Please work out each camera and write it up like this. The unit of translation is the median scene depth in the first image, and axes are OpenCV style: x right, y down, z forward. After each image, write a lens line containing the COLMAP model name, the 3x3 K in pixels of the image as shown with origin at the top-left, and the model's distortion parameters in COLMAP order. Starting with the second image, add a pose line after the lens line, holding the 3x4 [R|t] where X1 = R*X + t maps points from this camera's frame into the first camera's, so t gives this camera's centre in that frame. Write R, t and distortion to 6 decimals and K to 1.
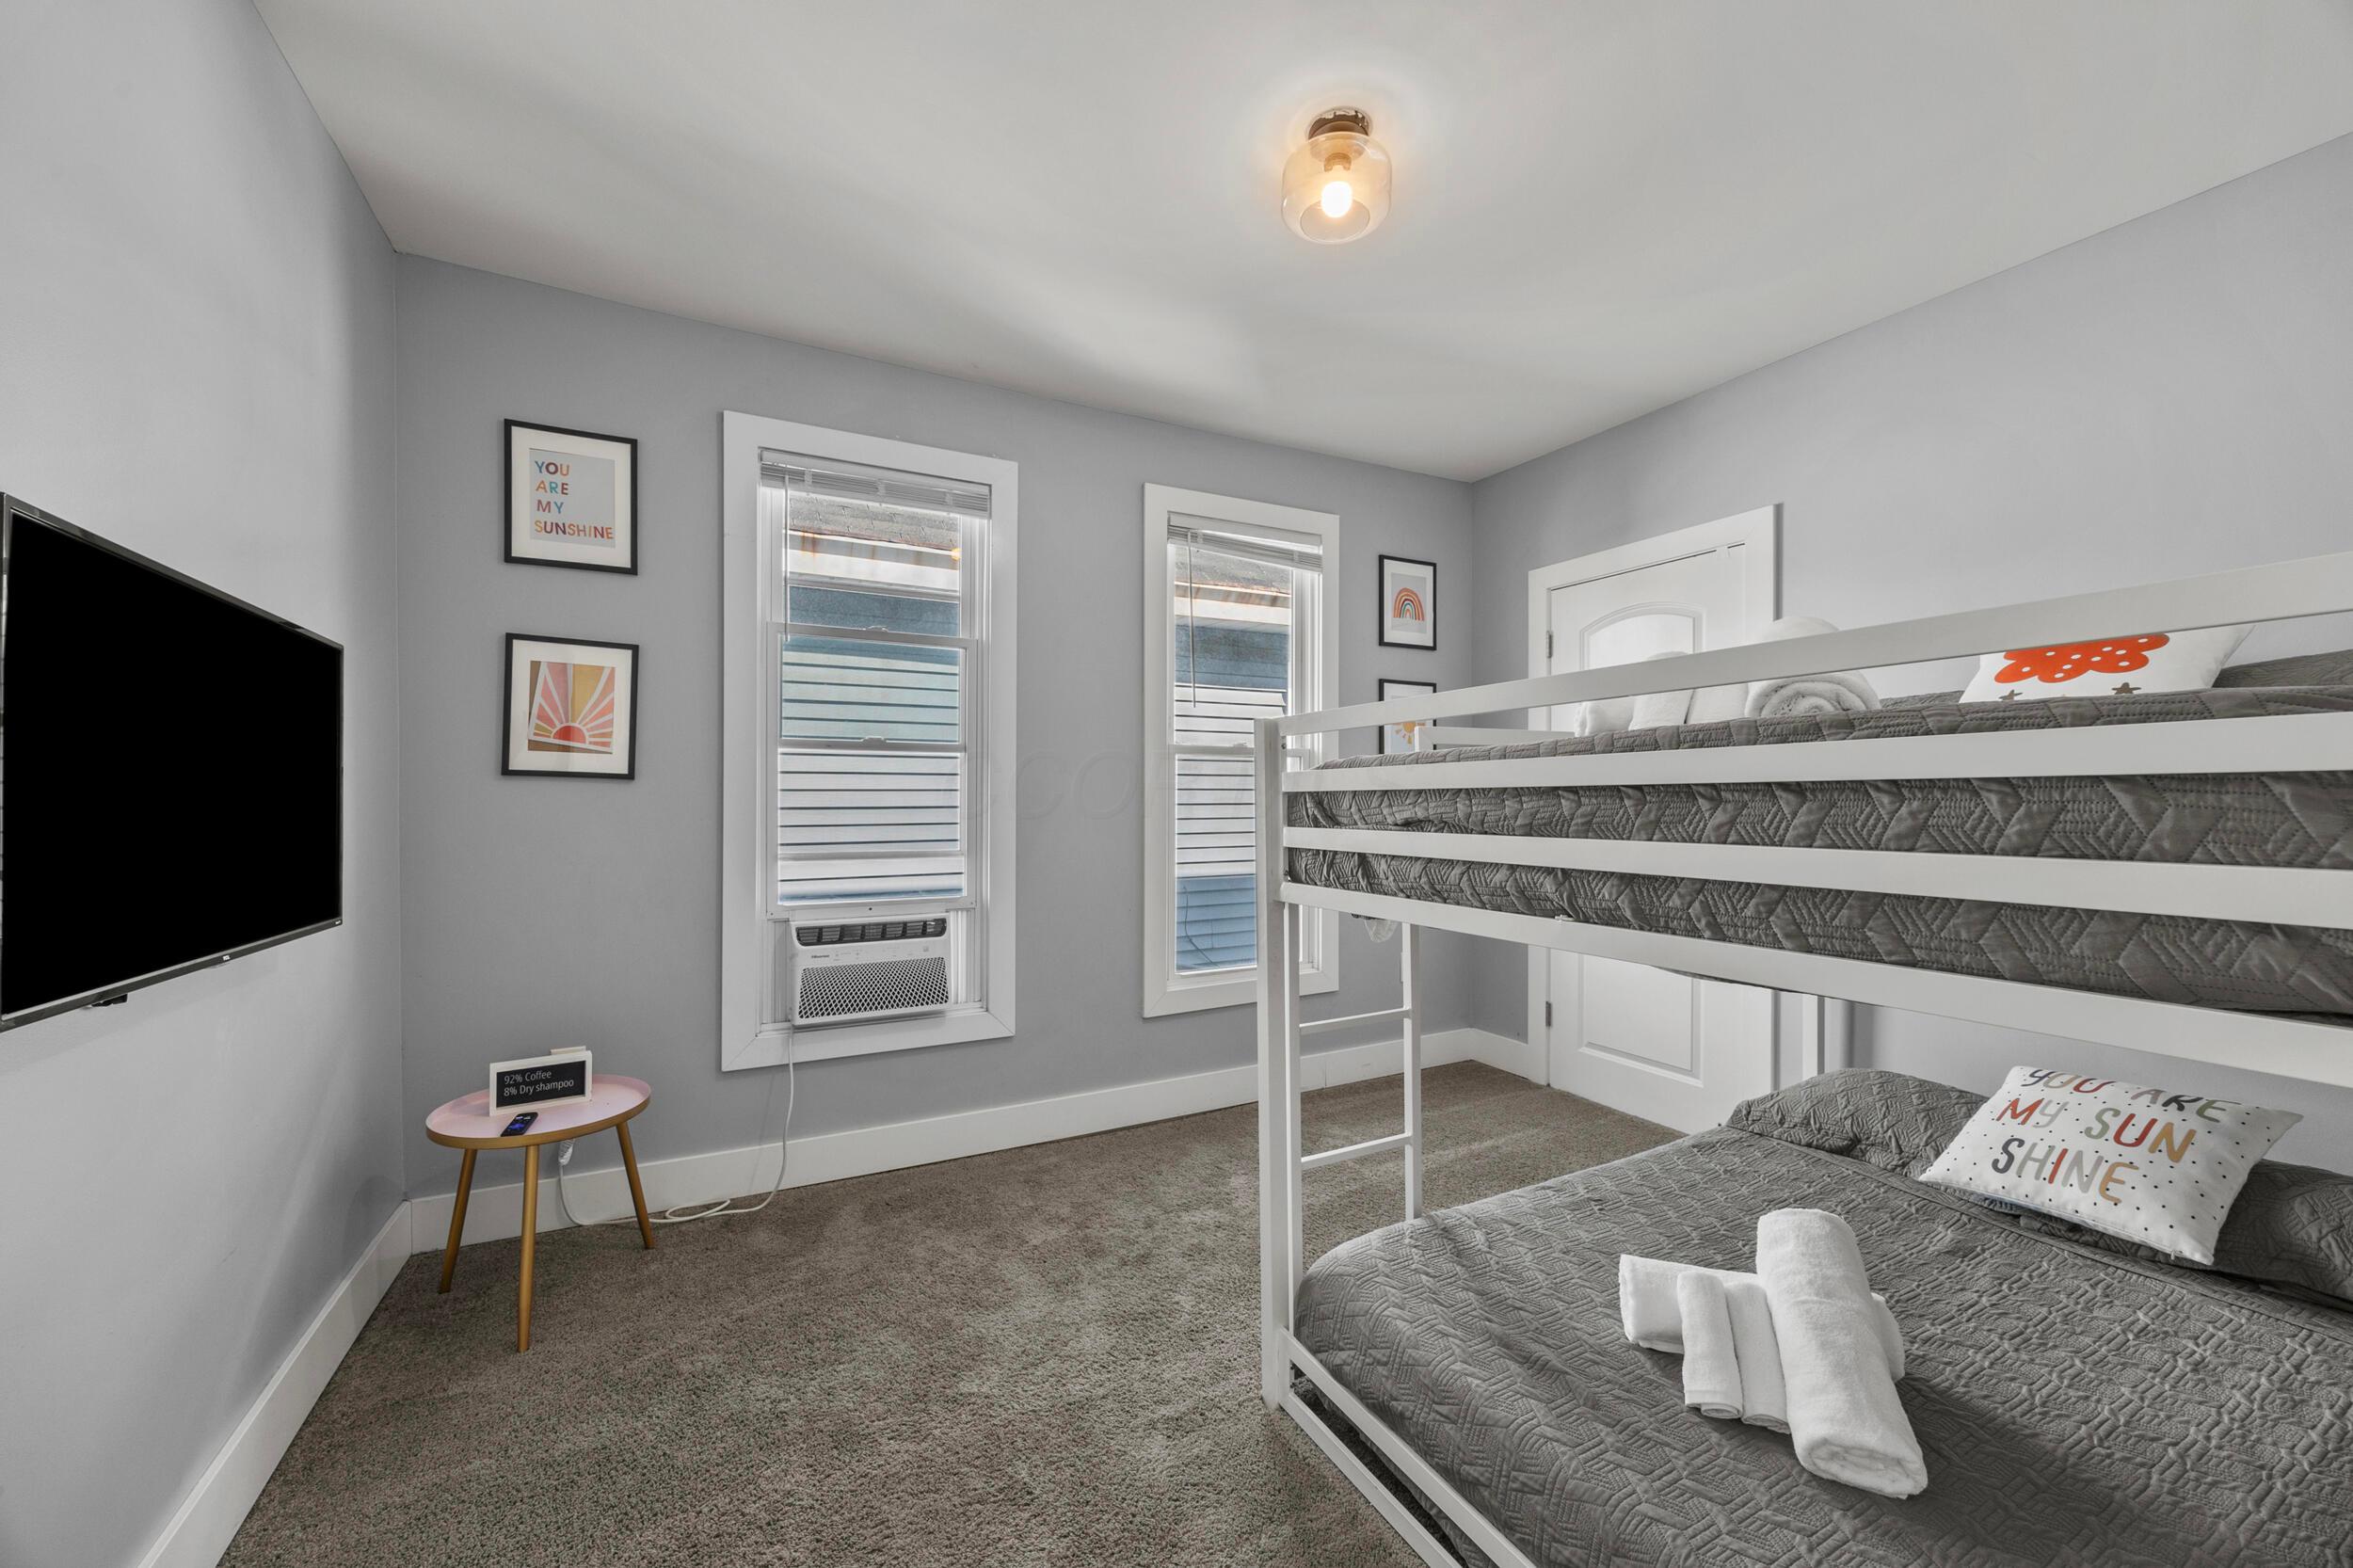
lens RADIAL K [[940.2, 0, 1176.5], [0, 940.2, 784.0], [0, 0, 1]] dist [-0.002414, -0.000215]
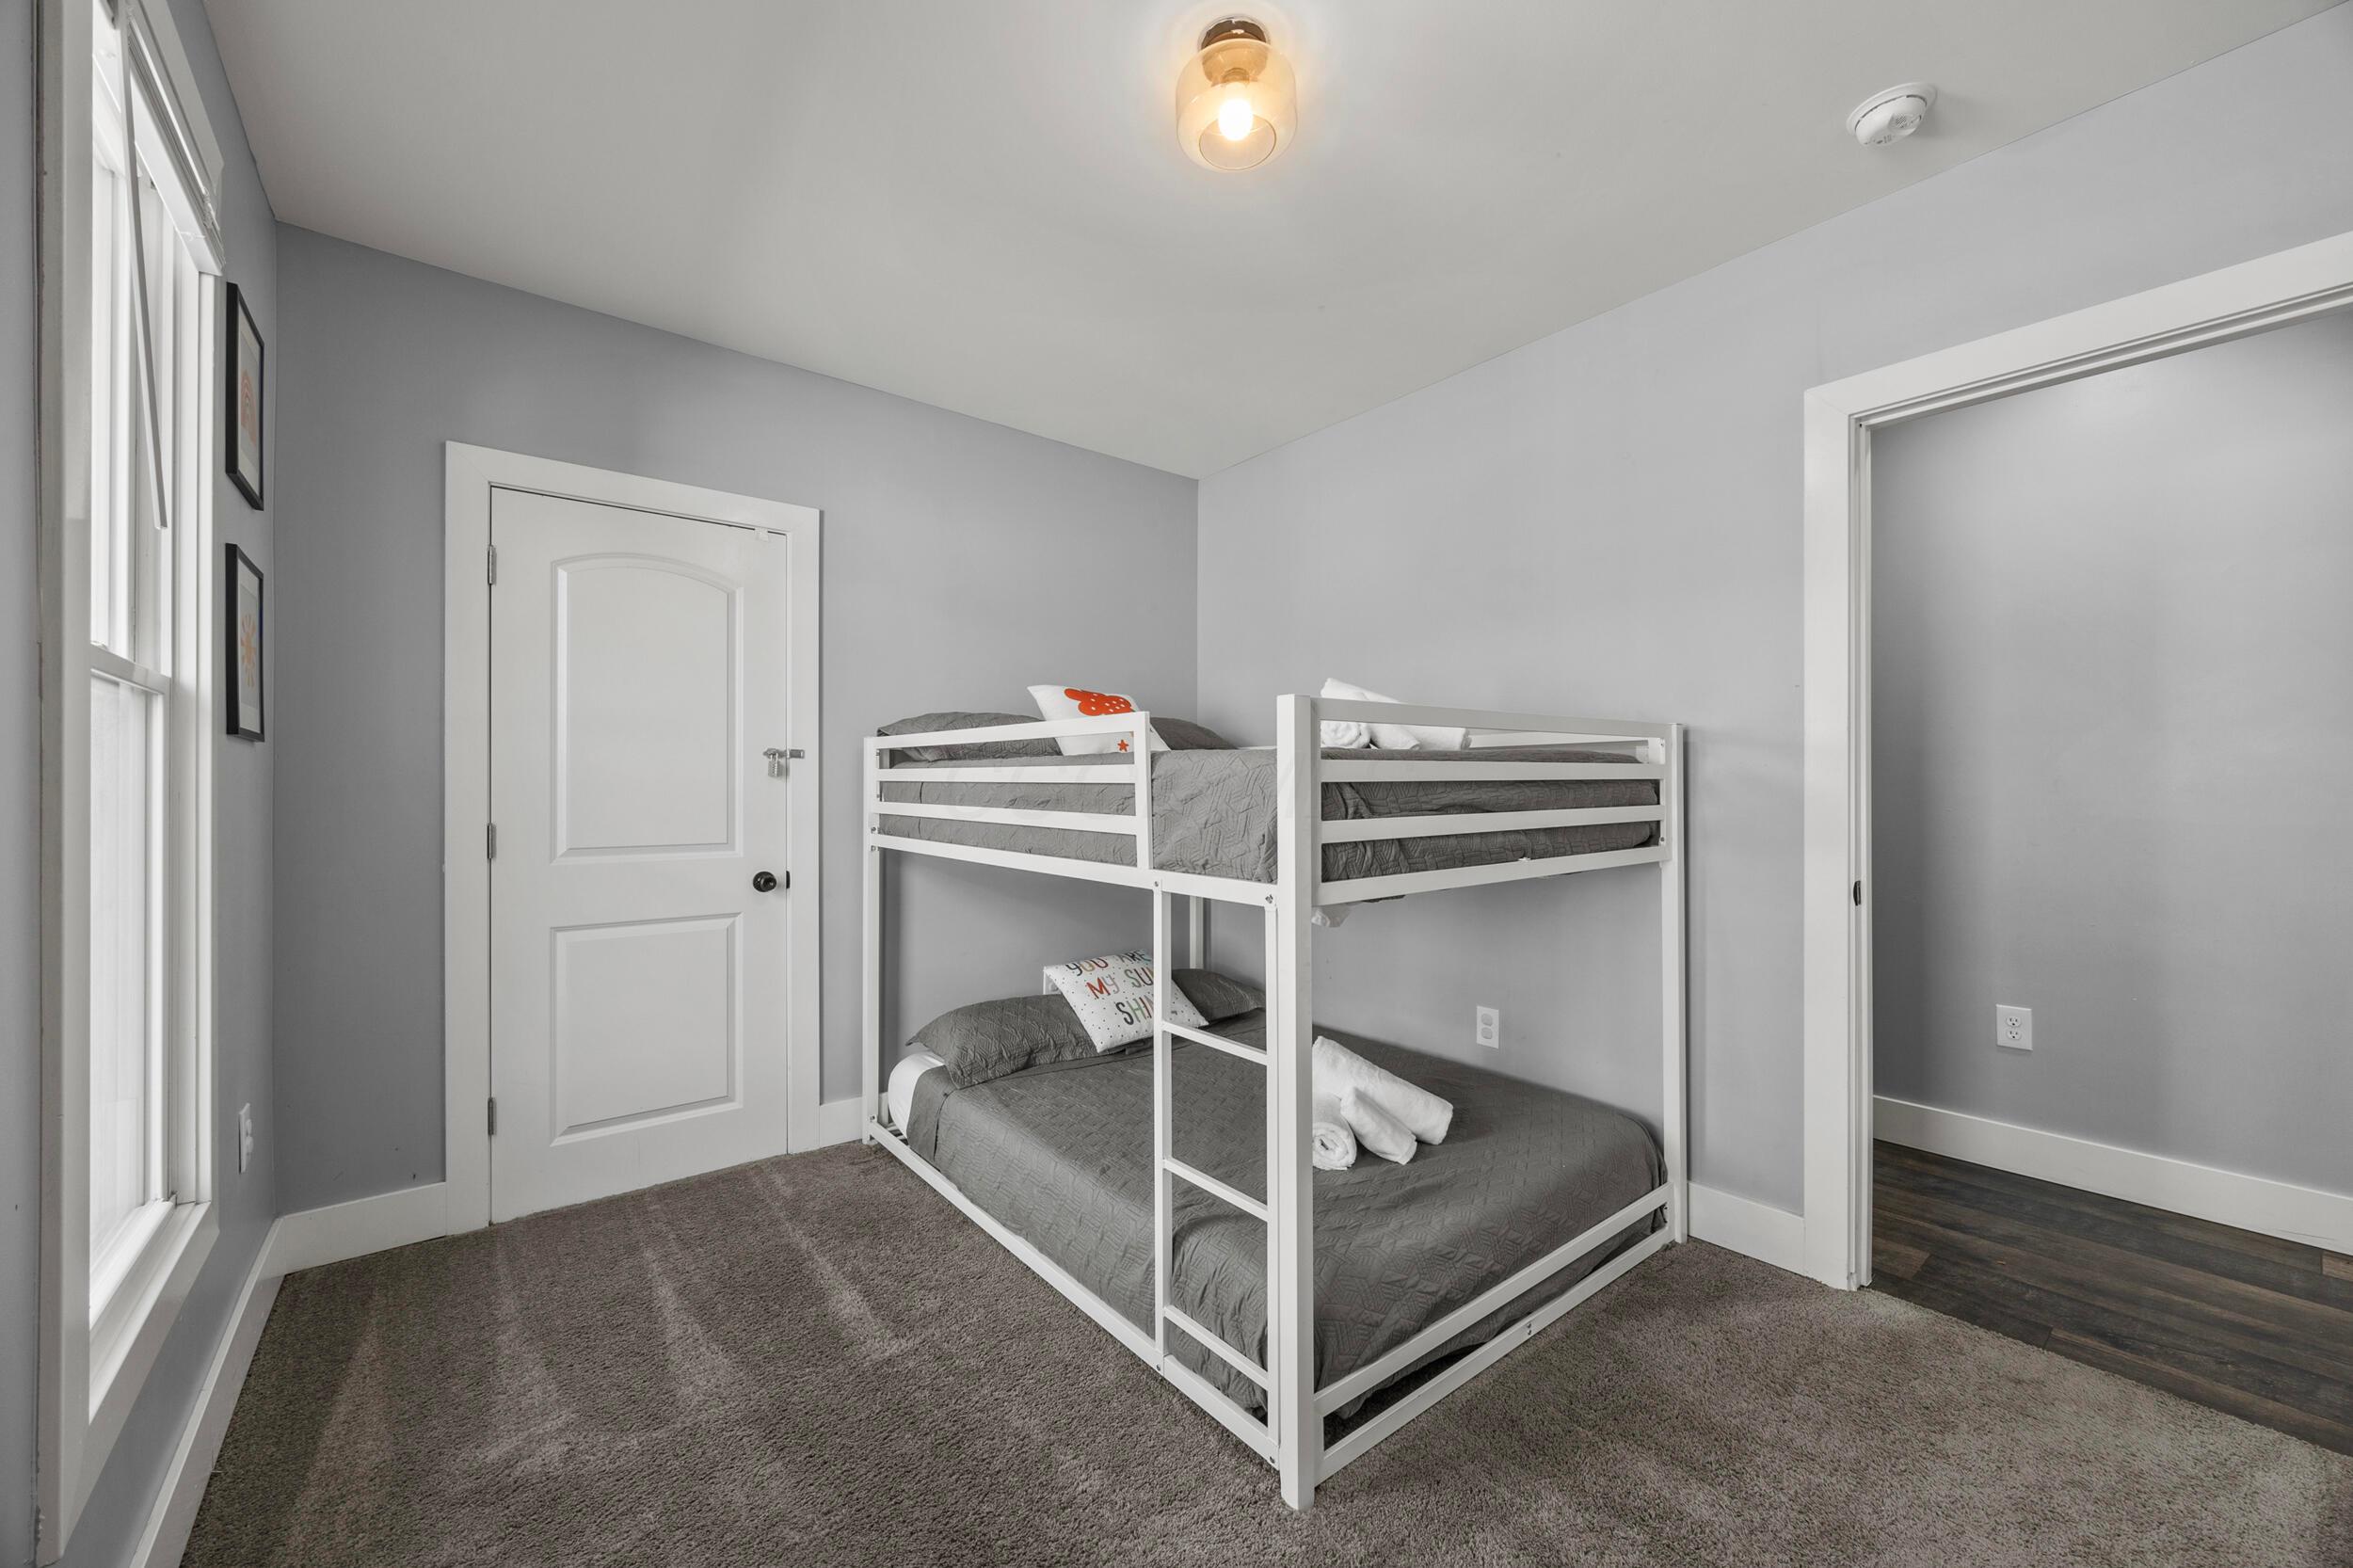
lens RADIAL K [[940.2, 0, 1176.5], [0, 940.2, 784.0], [0, 0, 1]] dist [-0.002414, -0.000215]
pose [[-0.224794, 0.003857, 0.974399, -0.614551], [-0.006412, 0.999965, -0.005437, 0.013272], [-0.974385, -0.007471, -0.224761, 1.137734]]
